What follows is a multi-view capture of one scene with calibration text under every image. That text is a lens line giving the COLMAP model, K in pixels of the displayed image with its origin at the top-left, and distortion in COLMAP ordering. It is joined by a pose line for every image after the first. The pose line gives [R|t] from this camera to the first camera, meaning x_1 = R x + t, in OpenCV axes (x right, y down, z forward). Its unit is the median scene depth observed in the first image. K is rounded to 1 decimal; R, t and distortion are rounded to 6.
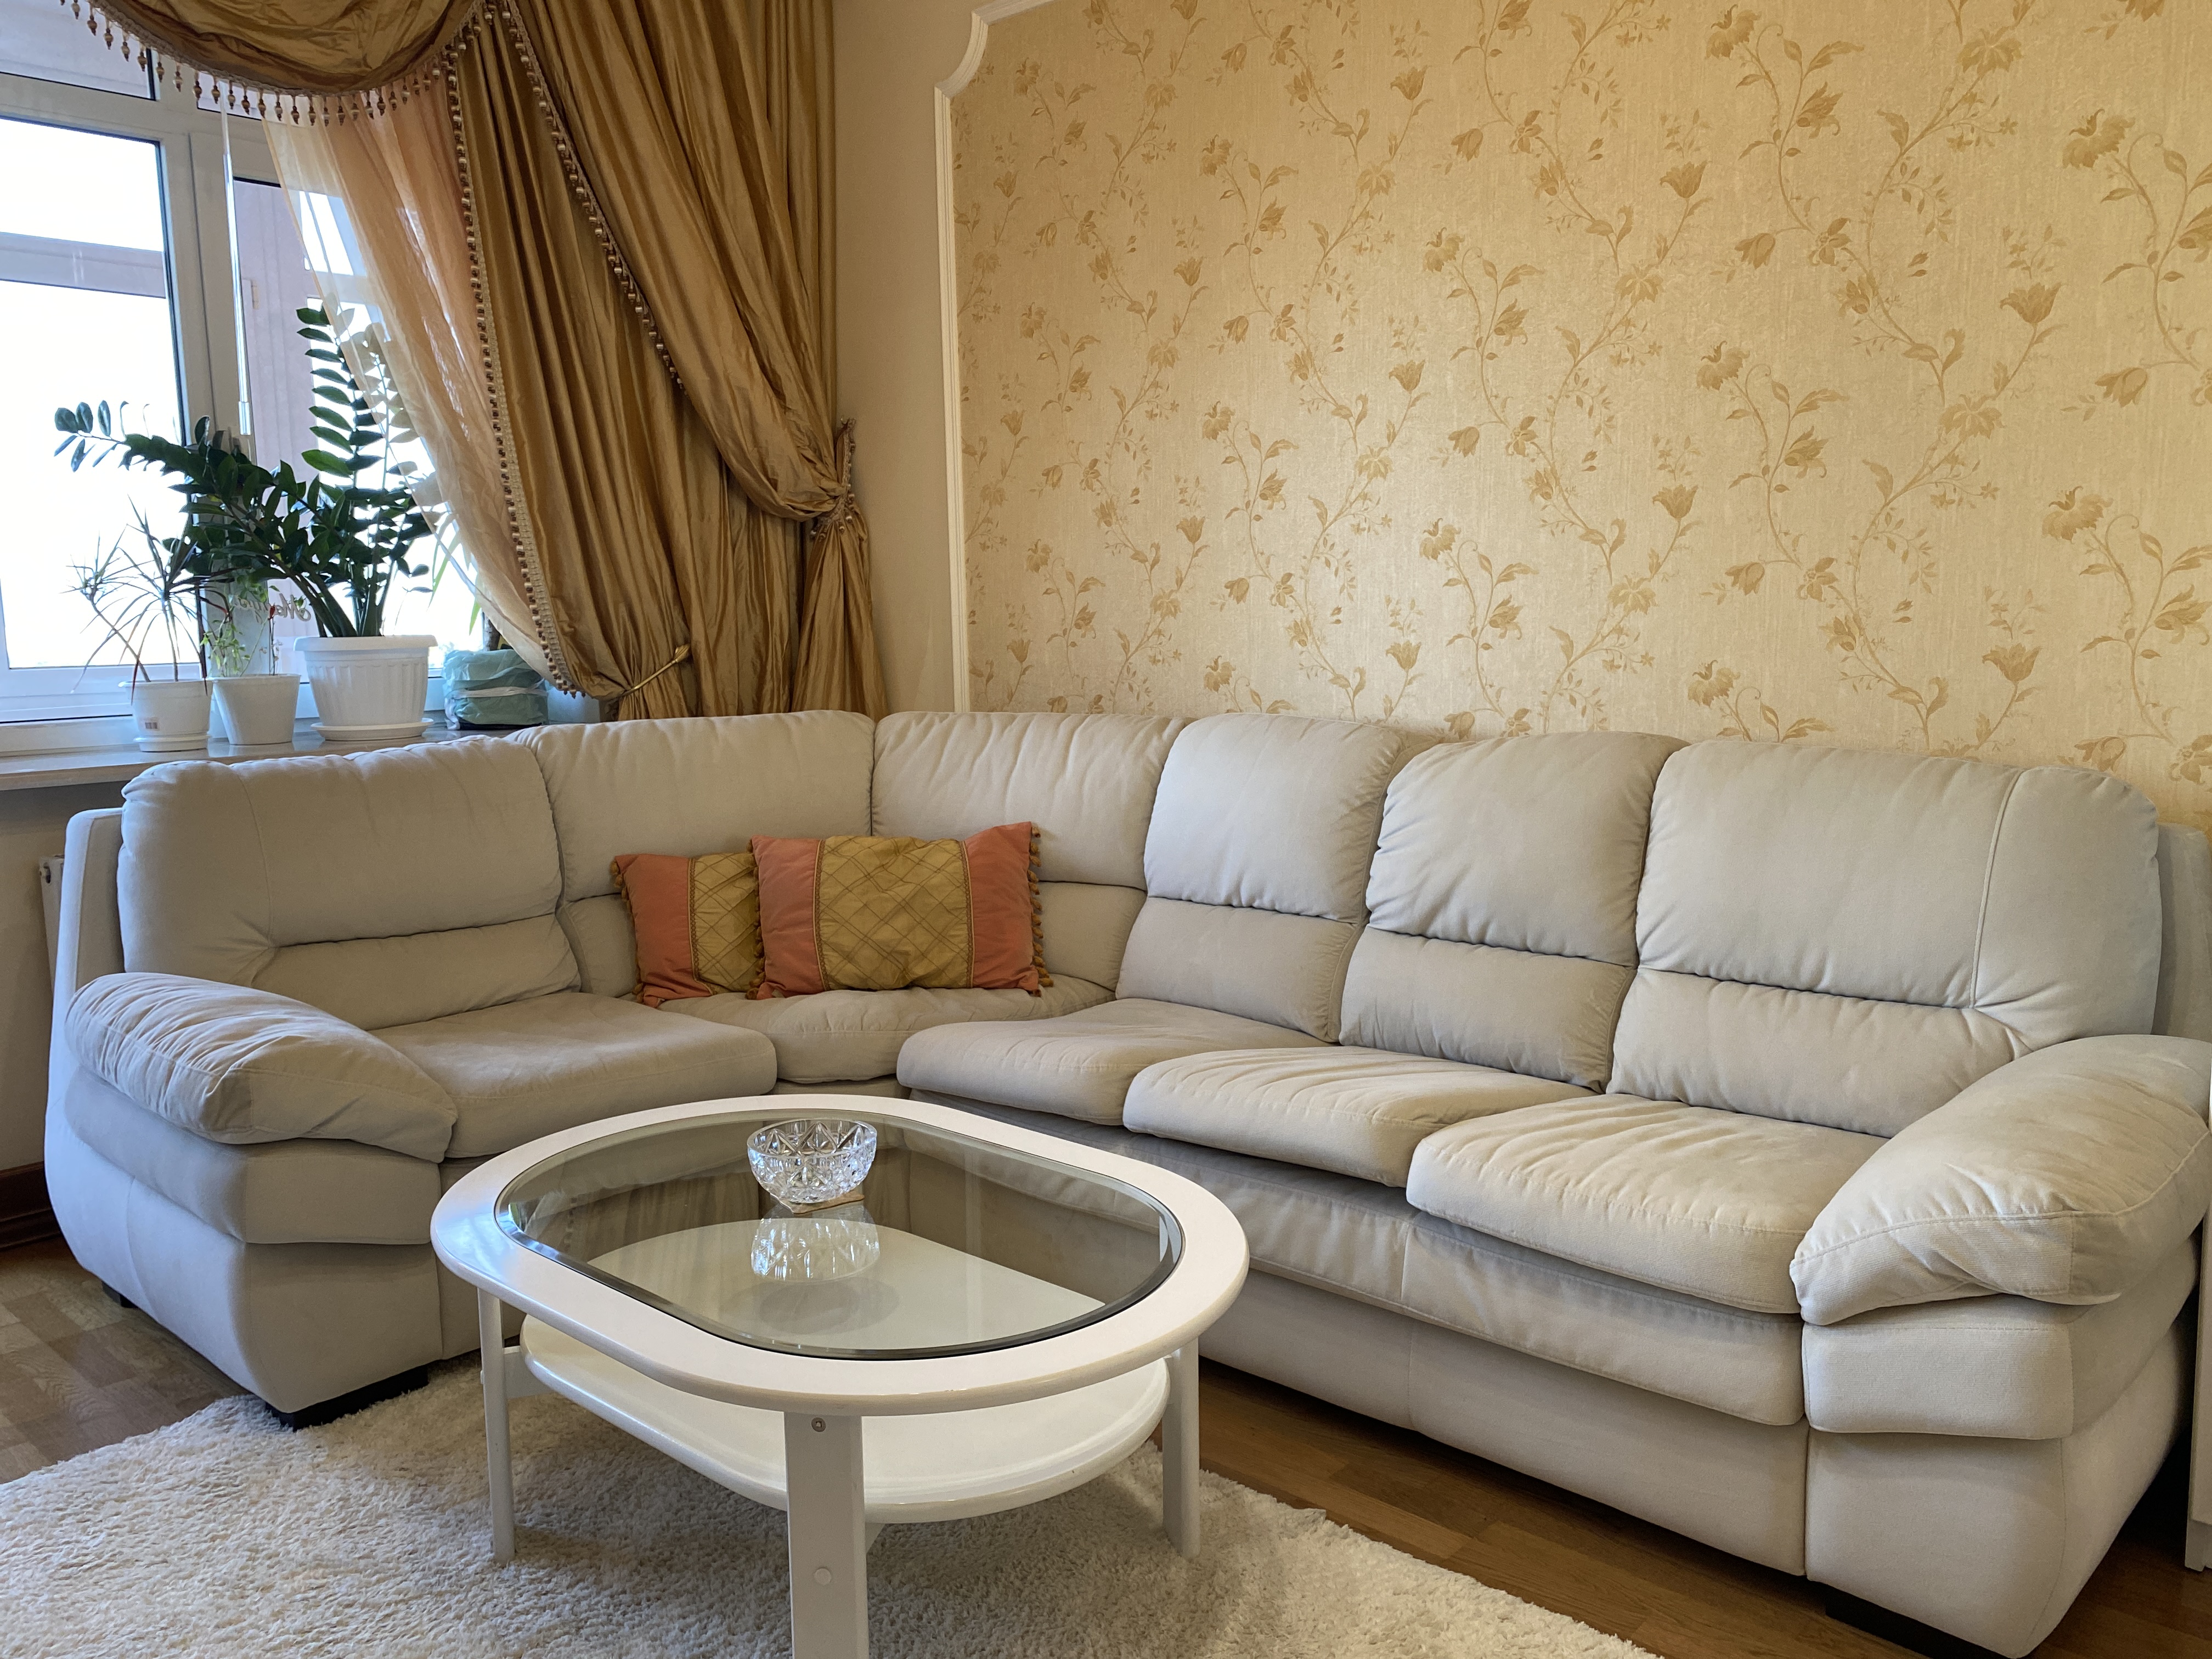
lens RADIAL K [[1693.7, 0, 1106.0], [0, 1693.7, 829.5], [0, 0, 1]] dist [0.073010, -0.112339]
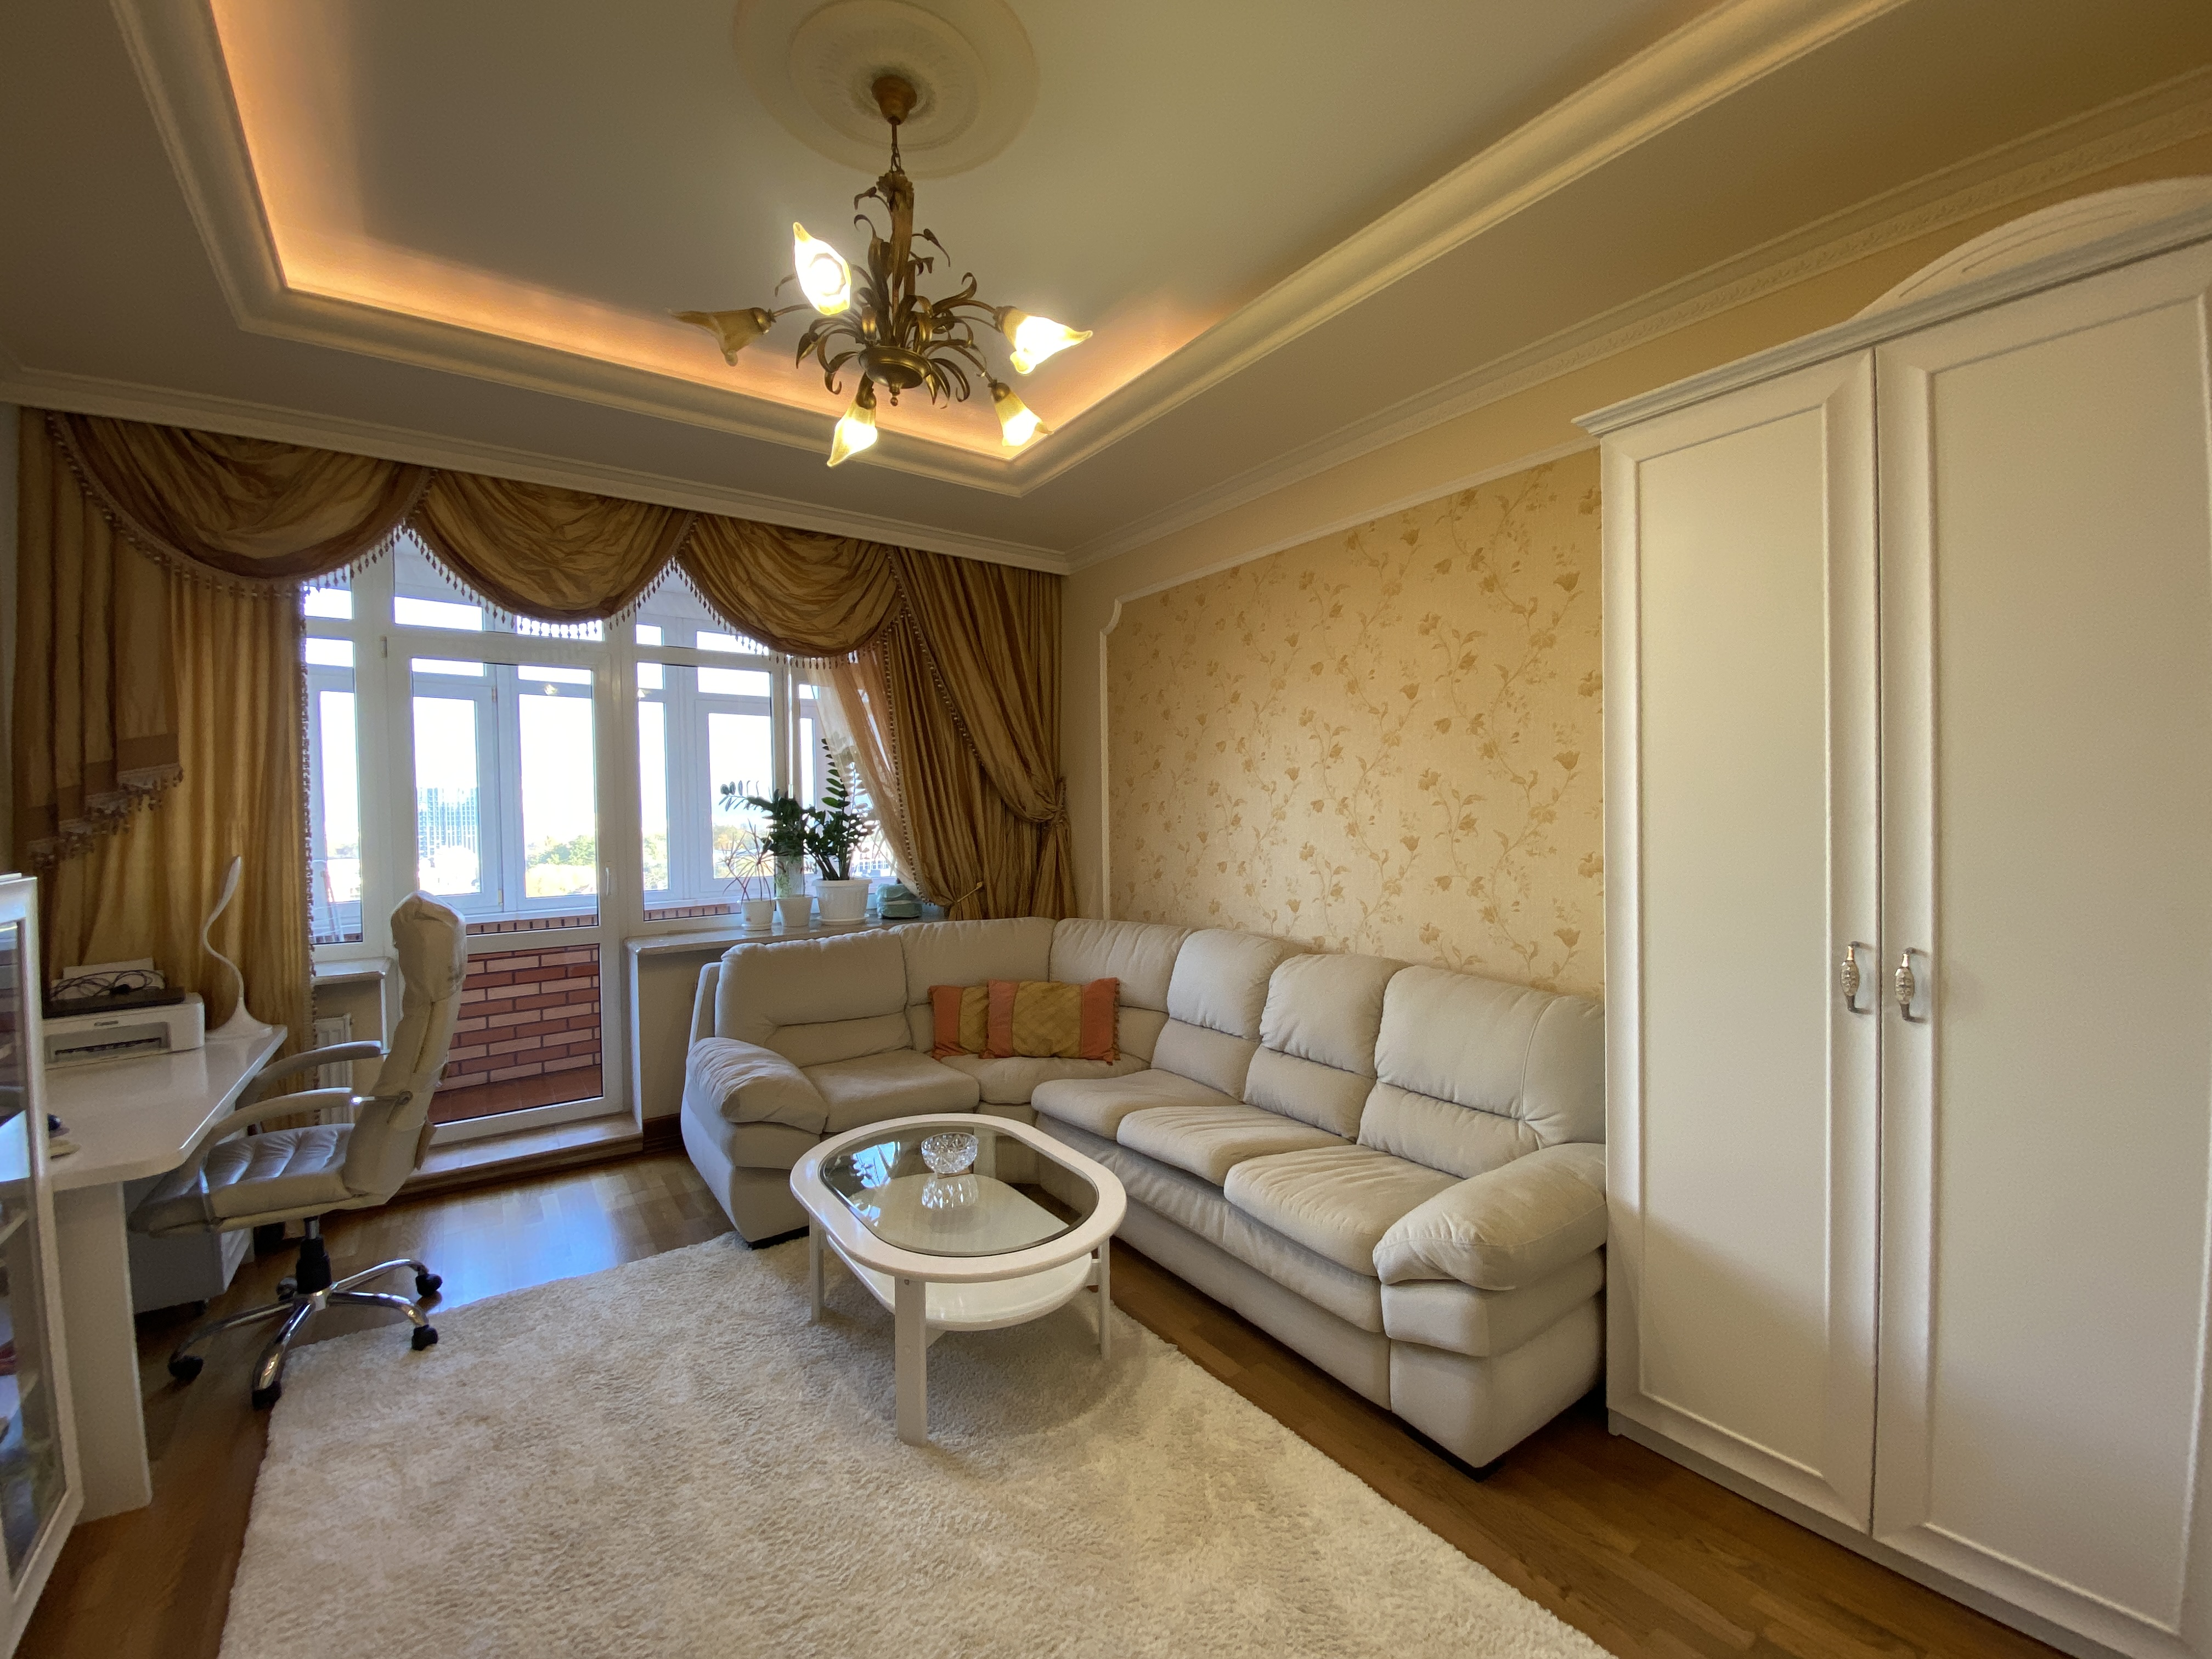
lens RADIAL K [[899.4, 0, 1099.4], [0, 899.4, 835.4], [0, 0, 1]] dist [0.057526, -0.037652]
pose [[0.976696, 0.011144, -0.214338, 0.190804], [-0.032273, 0.994922, -0.095336, -0.081137], [0.212187, 0.100032, 0.972096, -0.120378]]
